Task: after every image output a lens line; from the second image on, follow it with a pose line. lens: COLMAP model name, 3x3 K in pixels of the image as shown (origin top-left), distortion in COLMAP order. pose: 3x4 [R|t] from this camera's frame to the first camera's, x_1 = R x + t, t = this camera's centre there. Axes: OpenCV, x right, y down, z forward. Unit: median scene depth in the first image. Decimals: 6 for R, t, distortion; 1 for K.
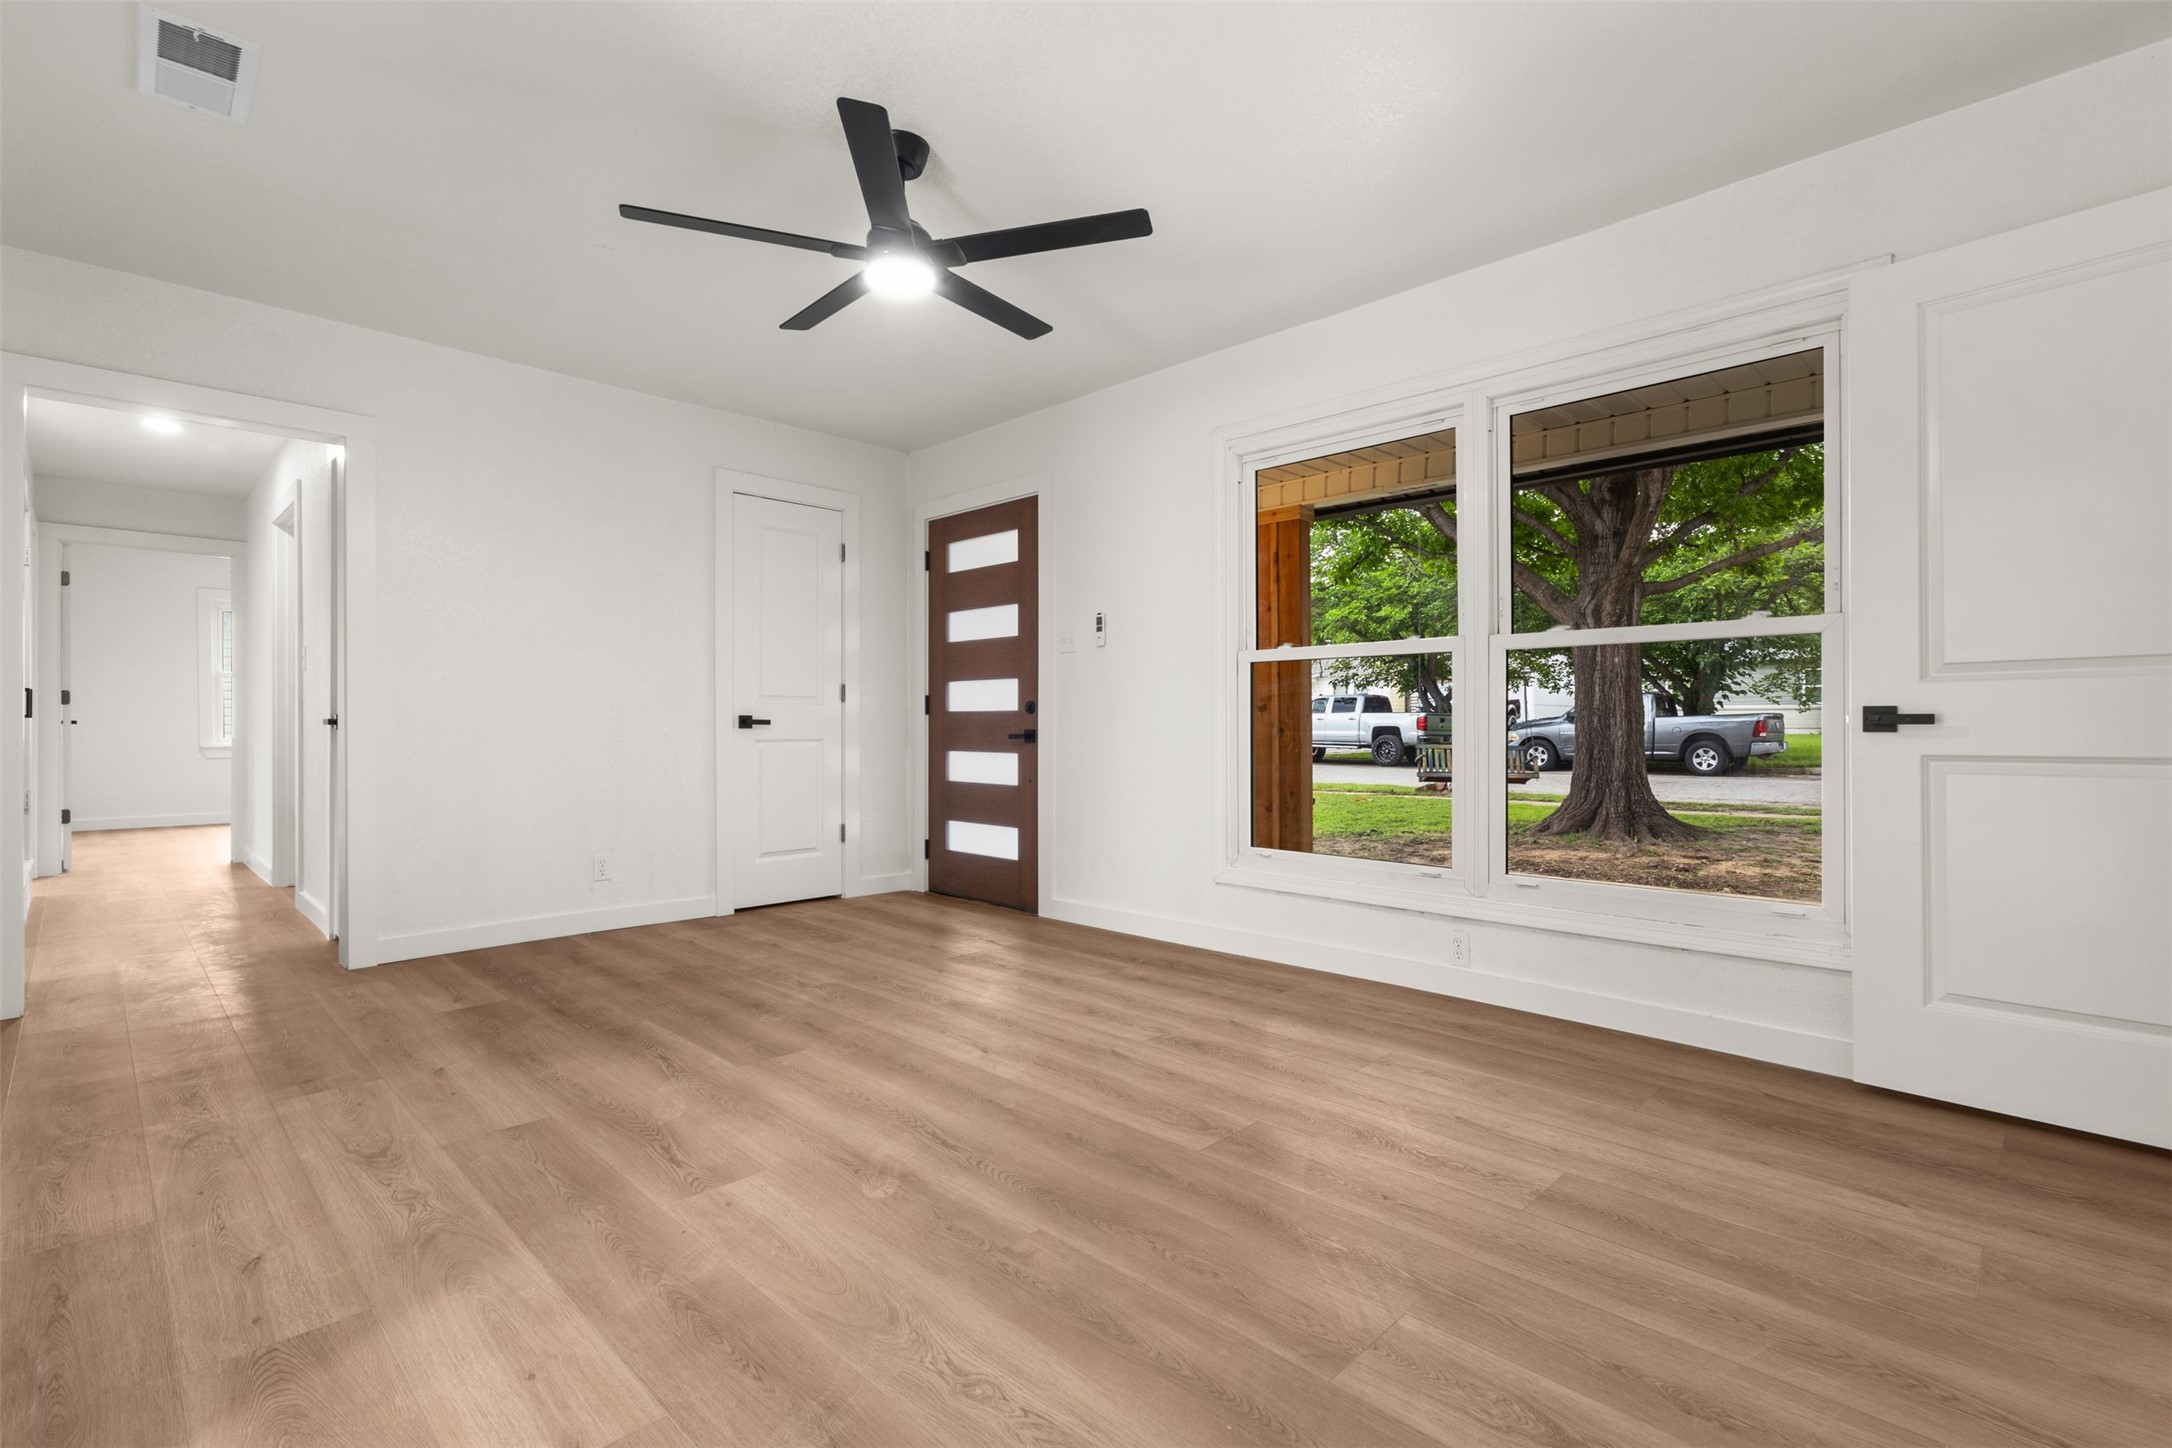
lens RADIAL K [[1003.6, 0, 1086.0], [0, 1003.6, 724.0], [0, 0, 1]] dist [-0.000266, 0.000383]
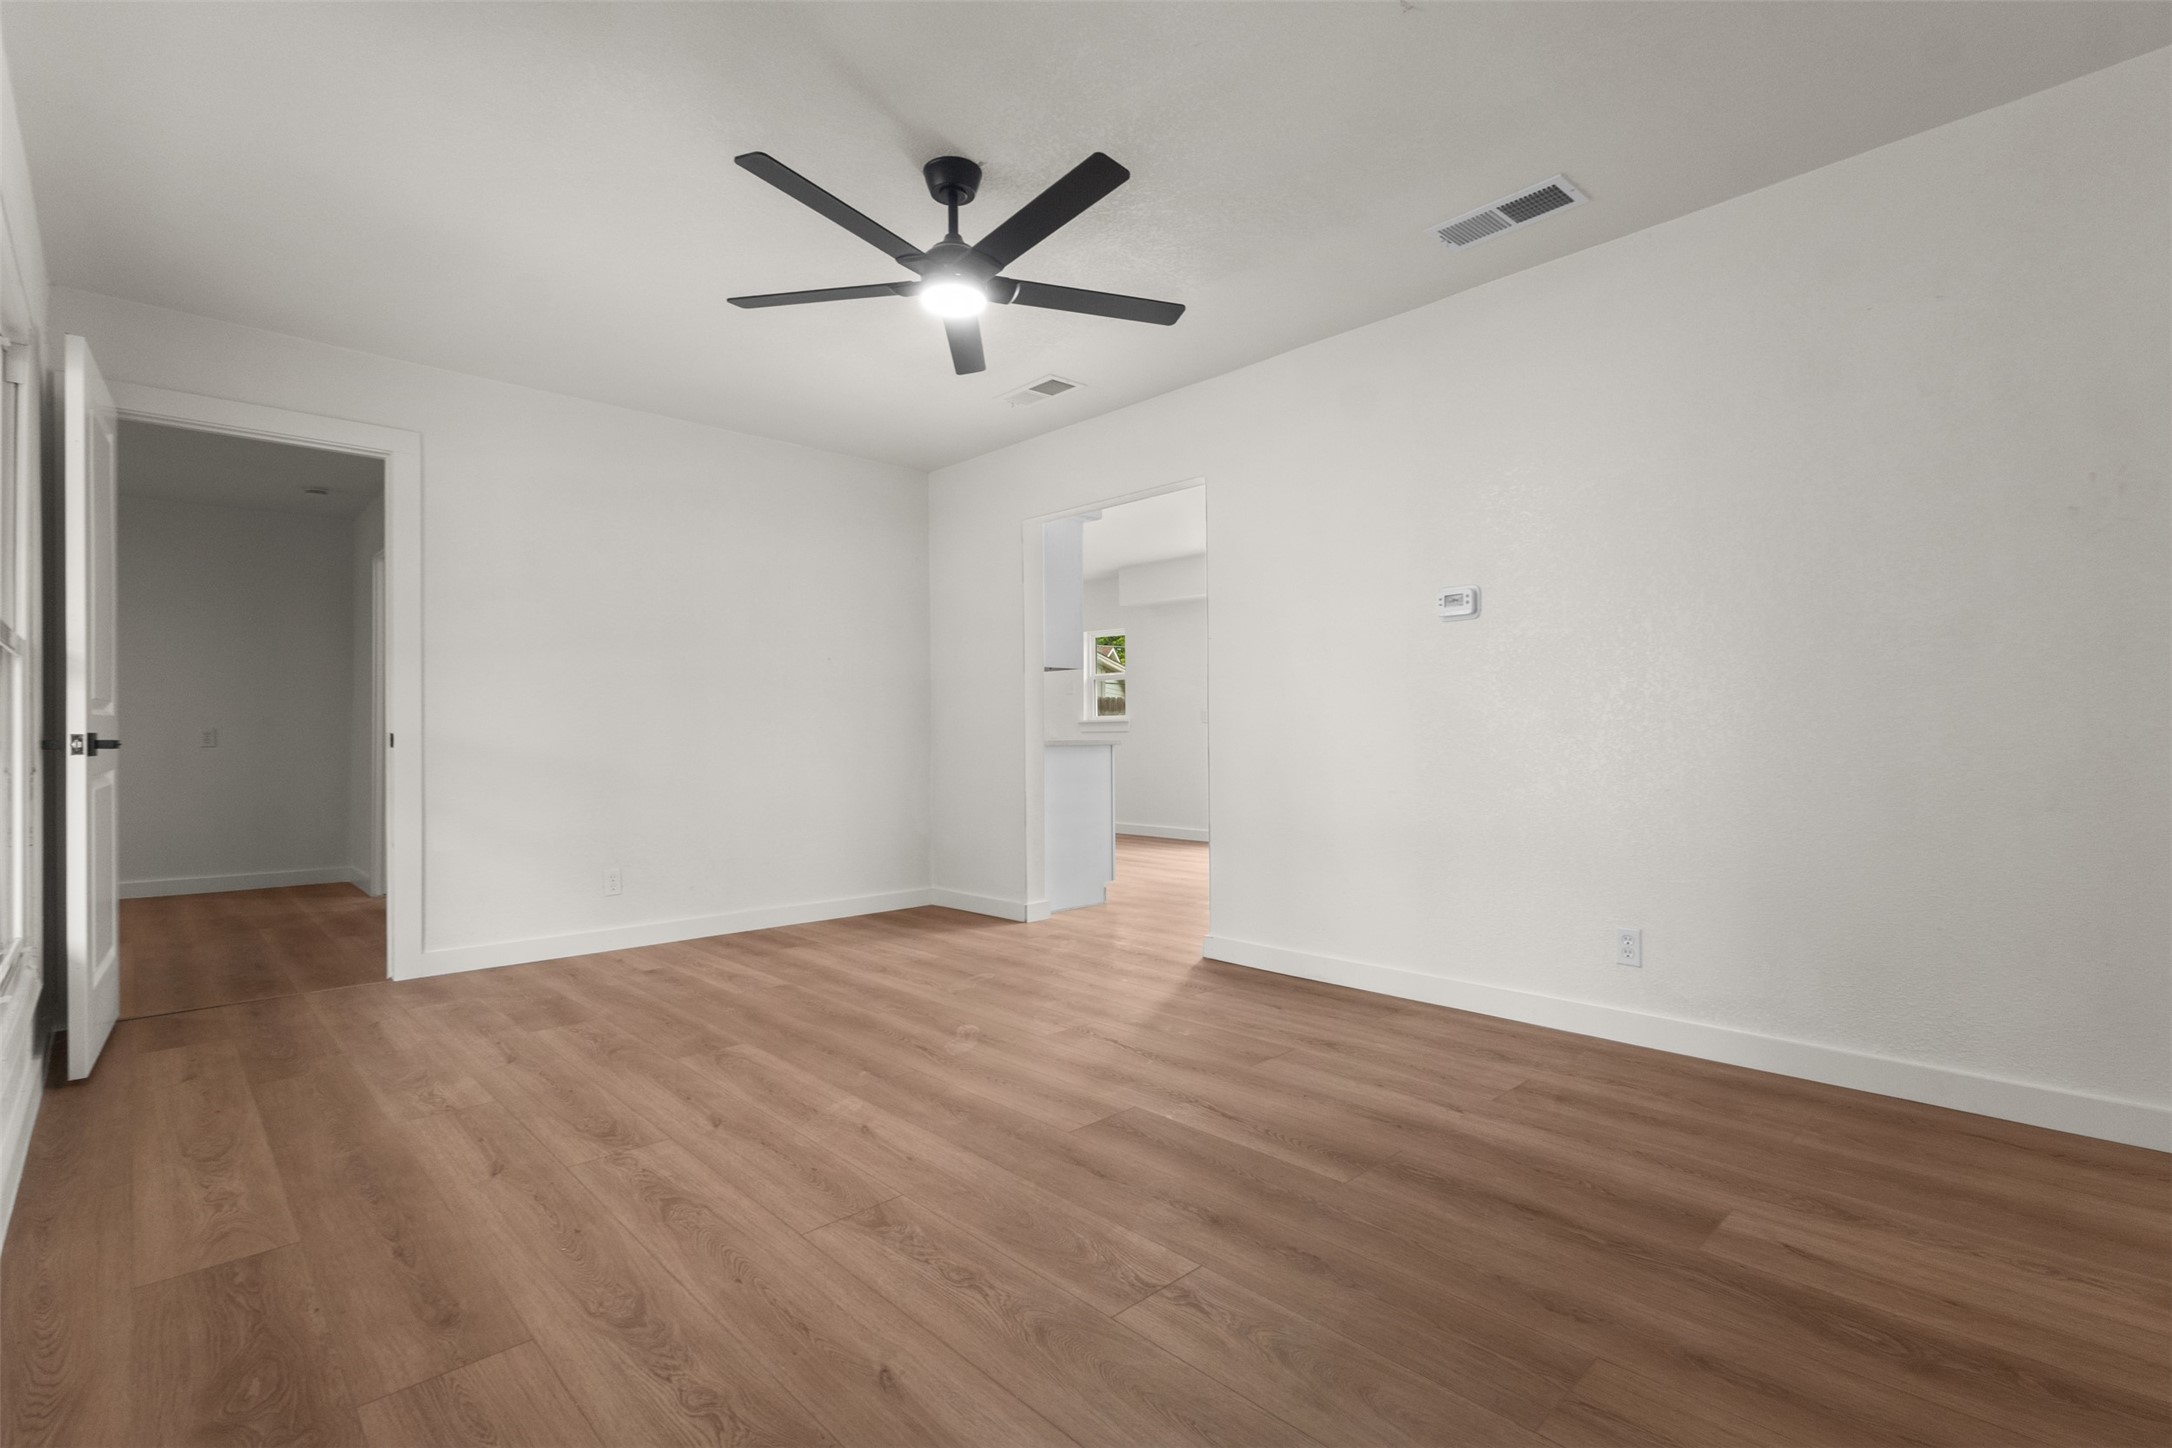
lens RADIAL K [[1003.6, 0, 1086.0], [0, 1003.6, 724.0], [0, 0, 1]] dist [-0.000266, 0.000383]
pose [[-0.999587, 0.009851, 0.027011, -0.340743], [0.009725, 0.999941, -0.004800, -0.010740], [-0.027057, -0.004535, -0.999624, 2.002836]]
